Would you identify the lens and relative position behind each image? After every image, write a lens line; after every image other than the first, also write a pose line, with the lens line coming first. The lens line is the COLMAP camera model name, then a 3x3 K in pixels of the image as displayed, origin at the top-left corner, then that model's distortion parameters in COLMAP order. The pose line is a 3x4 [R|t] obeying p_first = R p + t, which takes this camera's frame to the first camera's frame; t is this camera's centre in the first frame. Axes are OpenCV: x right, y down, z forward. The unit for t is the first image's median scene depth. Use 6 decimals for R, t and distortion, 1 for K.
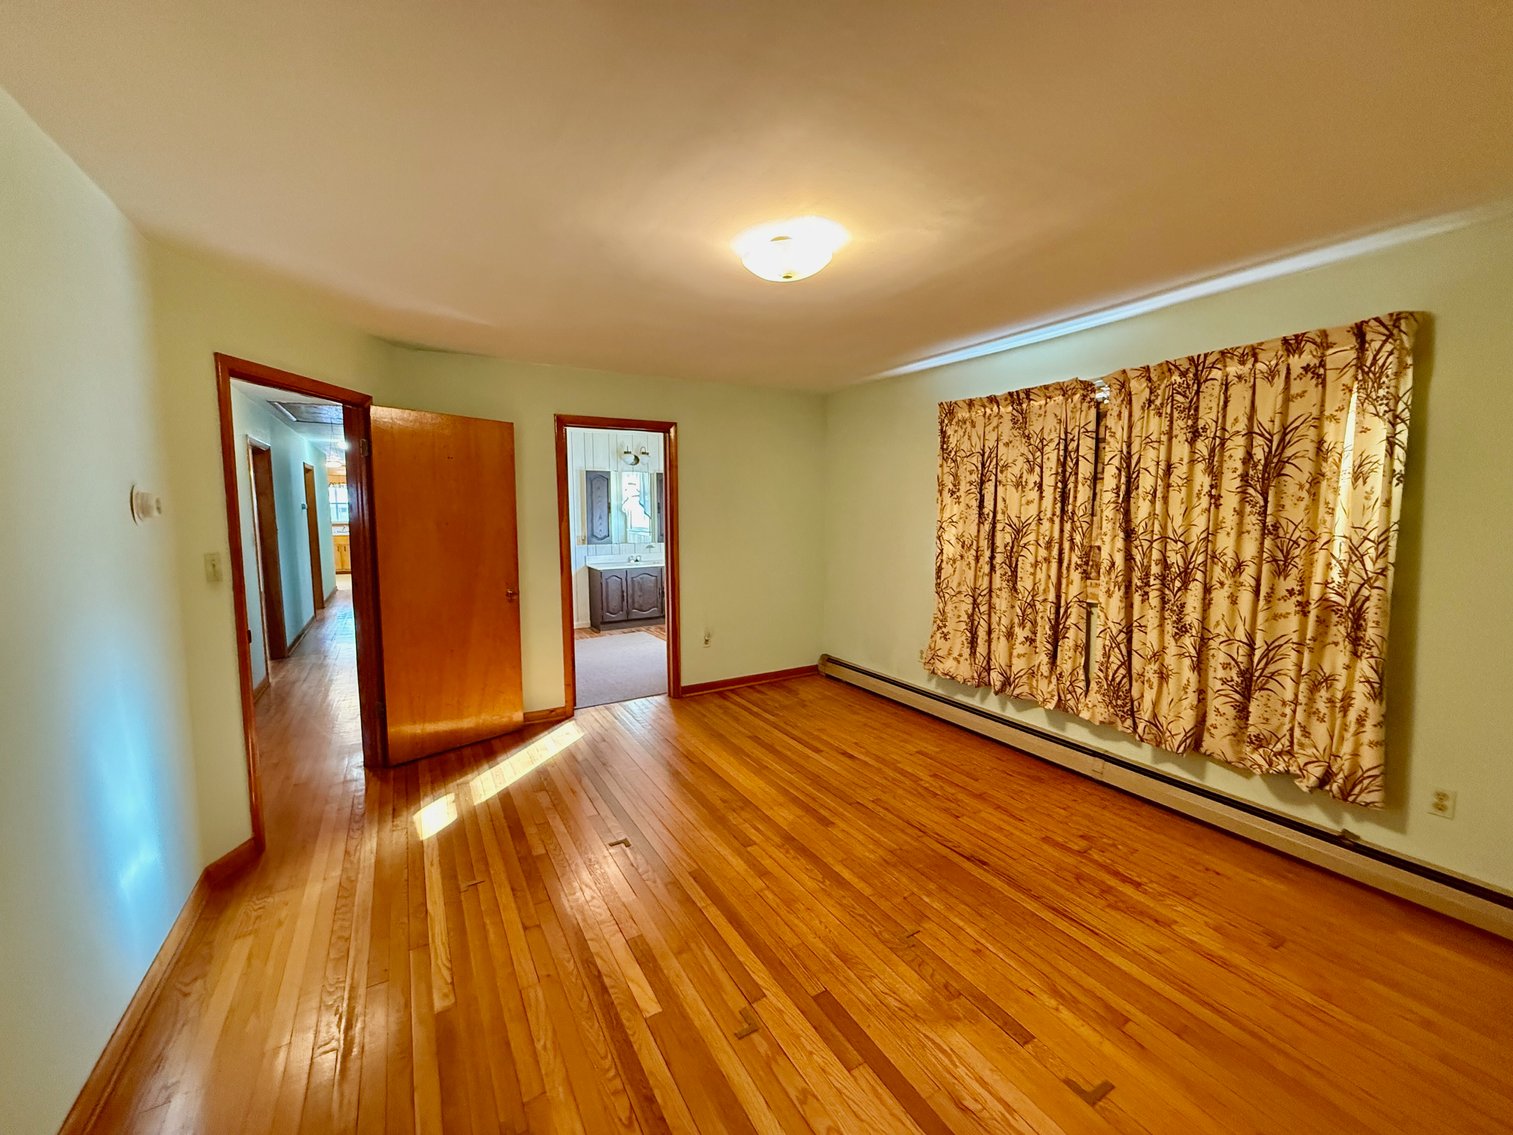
lens RADIAL K [[610.5, 0, 753.0], [0, 610.5, 567.2], [0, 0, 1]] dist [0.000168, 0.000469]
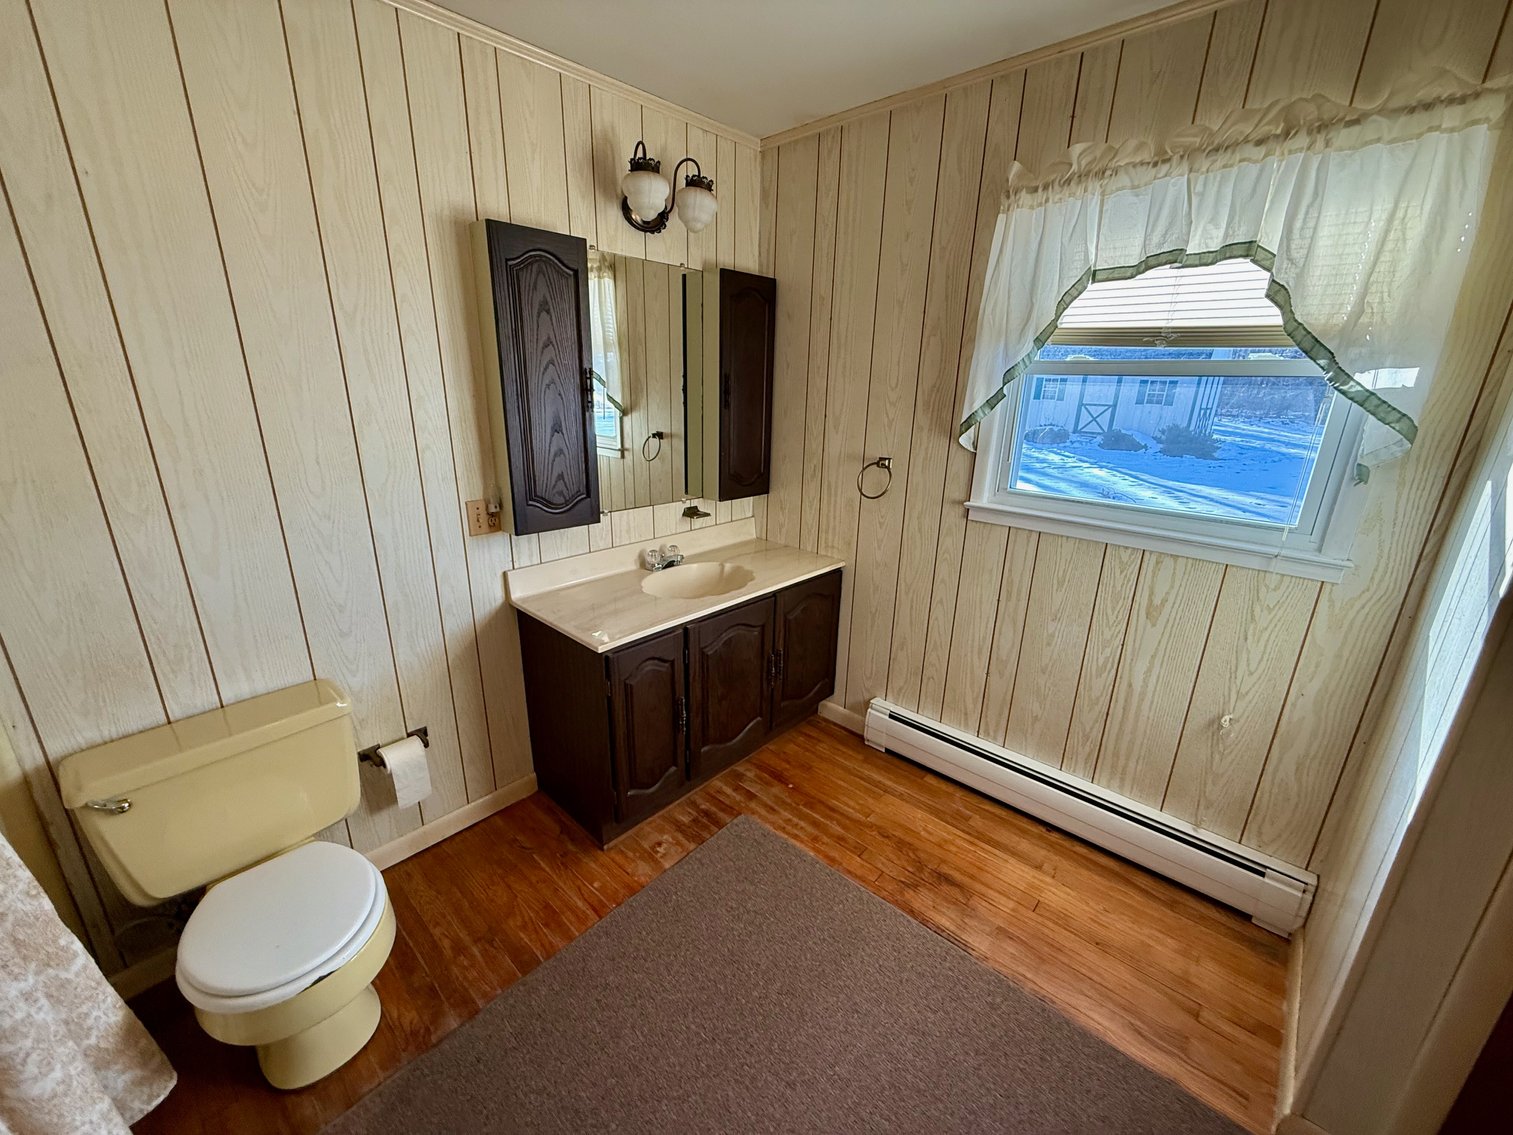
lens RADIAL K [[610.5, 0, 753.0], [0, 610.5, 567.2], [0, 0, 1]] dist [0.000168, 0.000469]
pose [[0.956560, -0.067353, 0.283648, -0.543912], [0.007835, 0.978535, 0.205931, -0.167232], [-0.291429, -0.194763, 0.936556, 1.585547]]
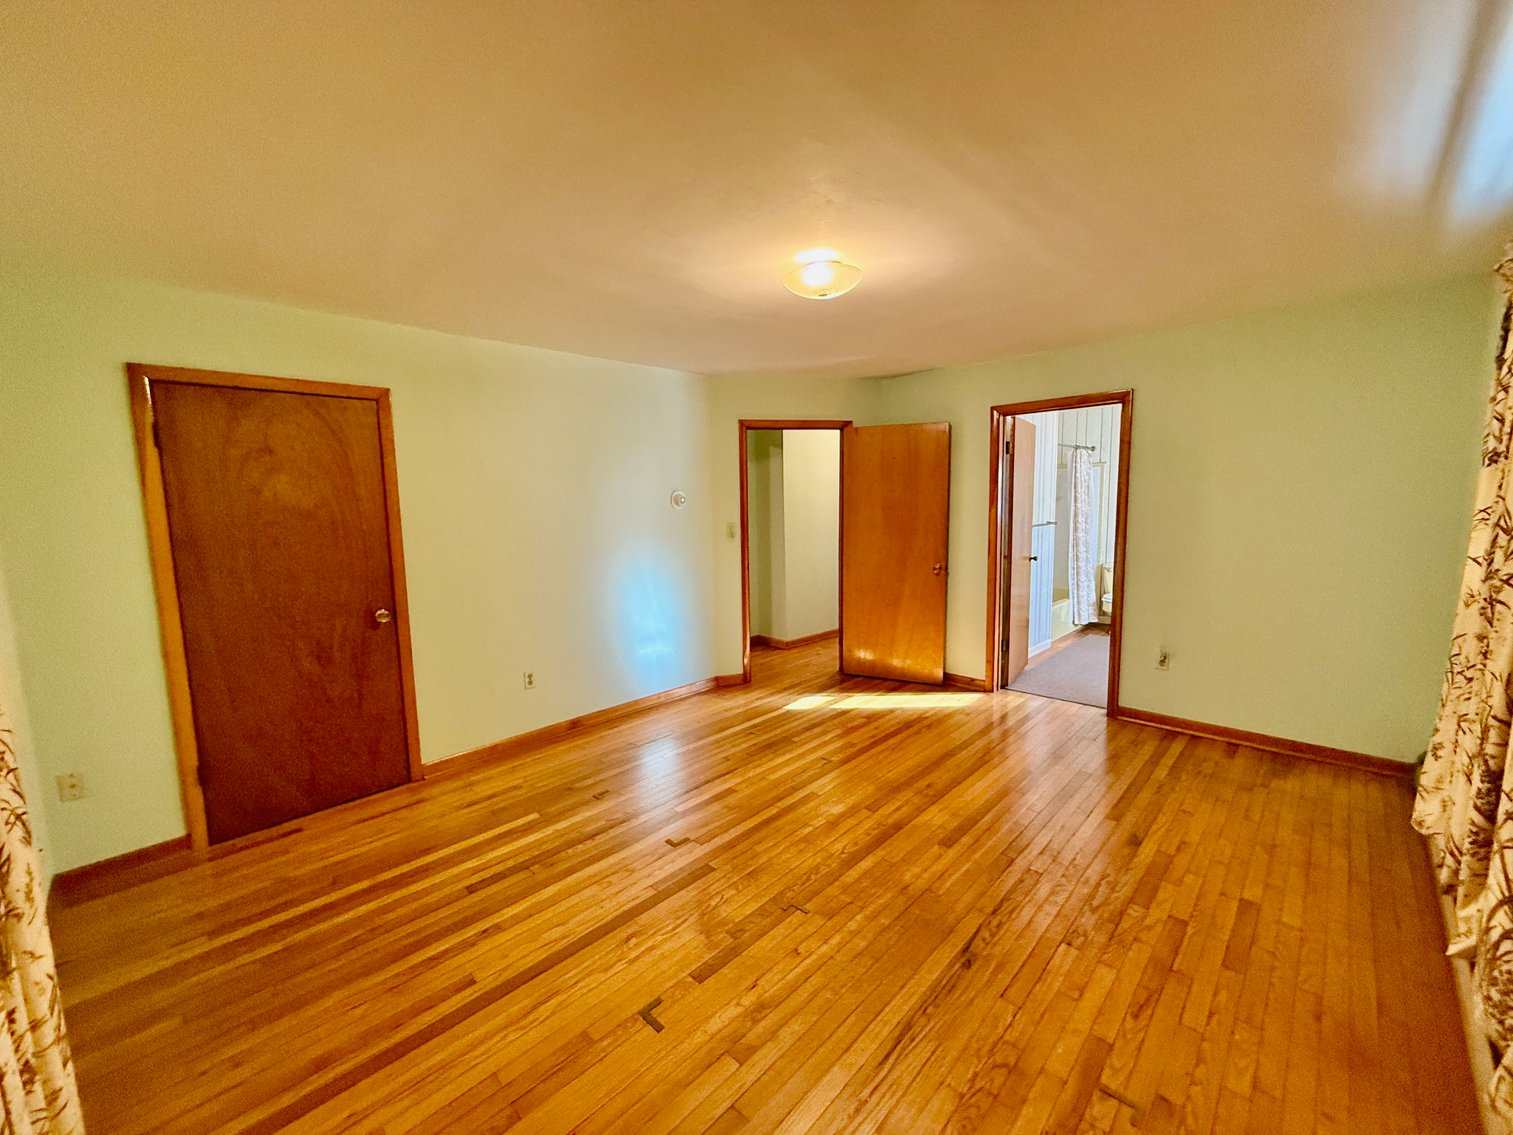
lens RADIAL K [[606.6, 0, 740.7], [0, 606.6, 565.2], [0, 0, 1]] dist [0.000562, 0.000197]
pose [[0.253751, 0.105795, -0.961466, 0.747819], [-0.072677, 0.993276, 0.090114, -0.048079], [0.964535, 0.047010, 0.259734, 0.382052]]
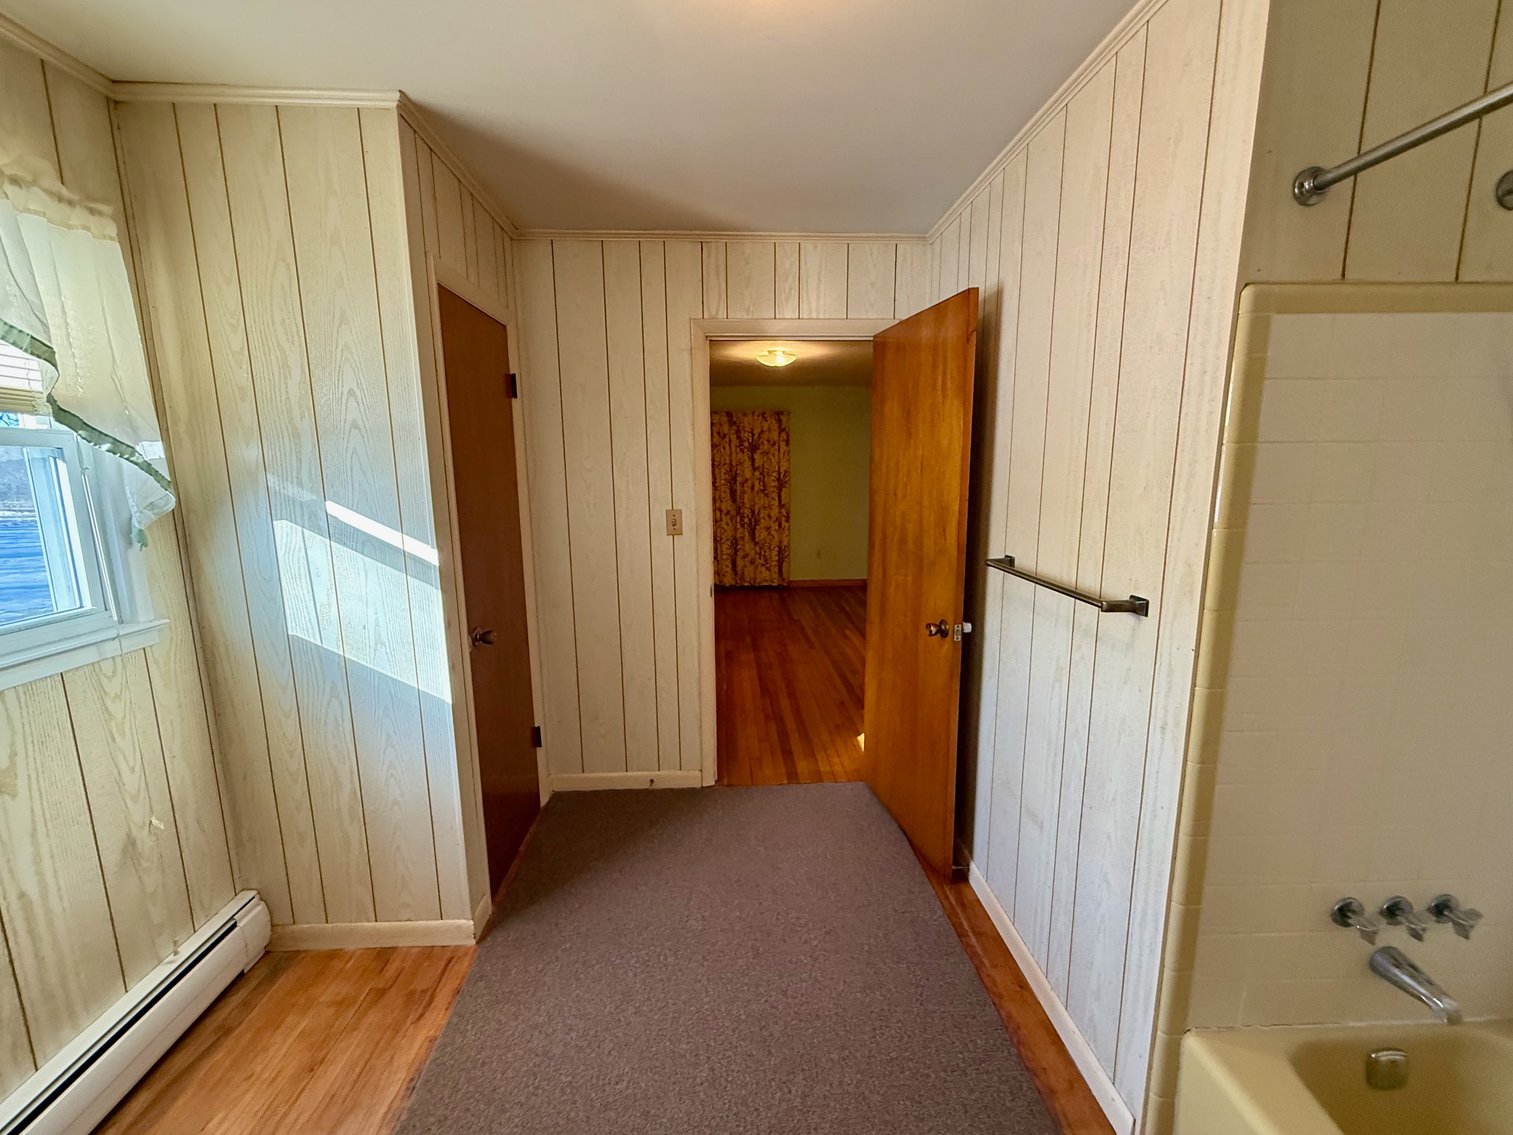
lens RADIAL K [[610.5, 0, 753.0], [0, 610.5, 567.2], [0, 0, 1]] dist [0.000168, 0.000469]
pose [[-0.886420, -0.064893, 0.458310, -0.615695], [0.056385, 0.967613, 0.246060, -0.203927], [-0.459434, 0.243954, -0.854053, 2.049800]]
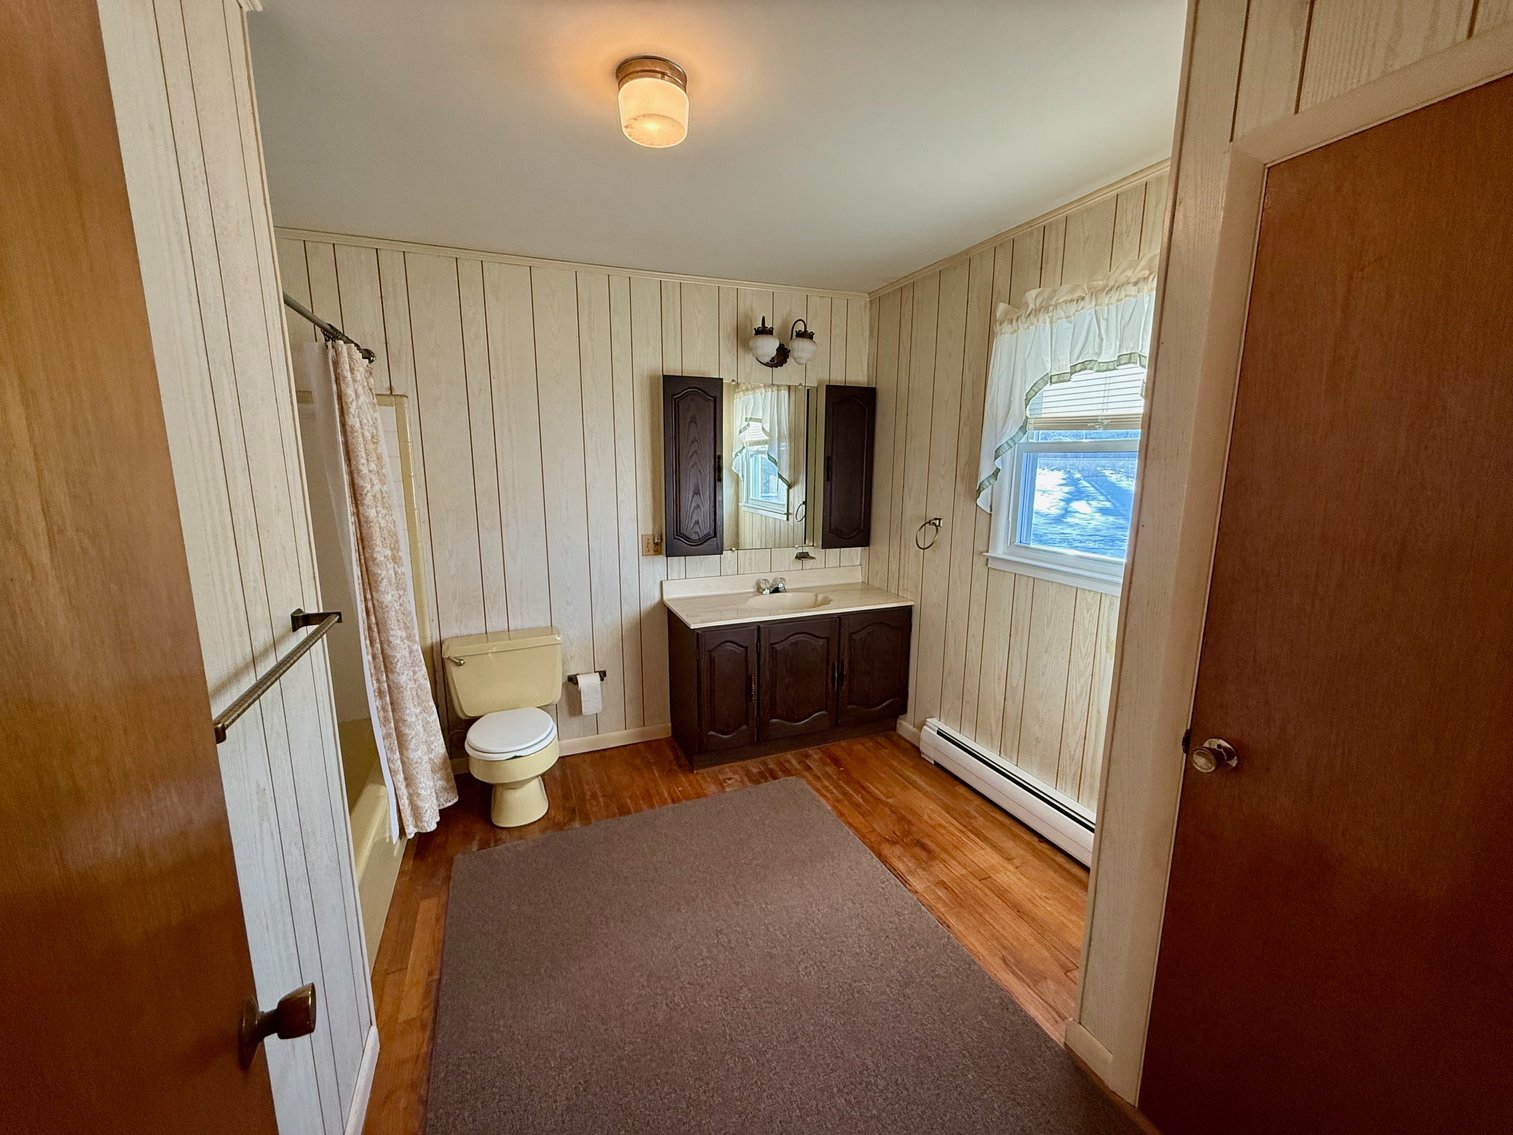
lens RADIAL K [[612.0, 0, 748.7], [0, 612.0, 566.0], [0, 0, 1]] dist [-0.001294, -0.000177]
pose [[0.988791, 0.028317, -0.146595, -0.338050], [-0.016935, 0.996785, 0.078316, -0.141577], [0.148341, -0.074956, 0.986091, 1.306586]]
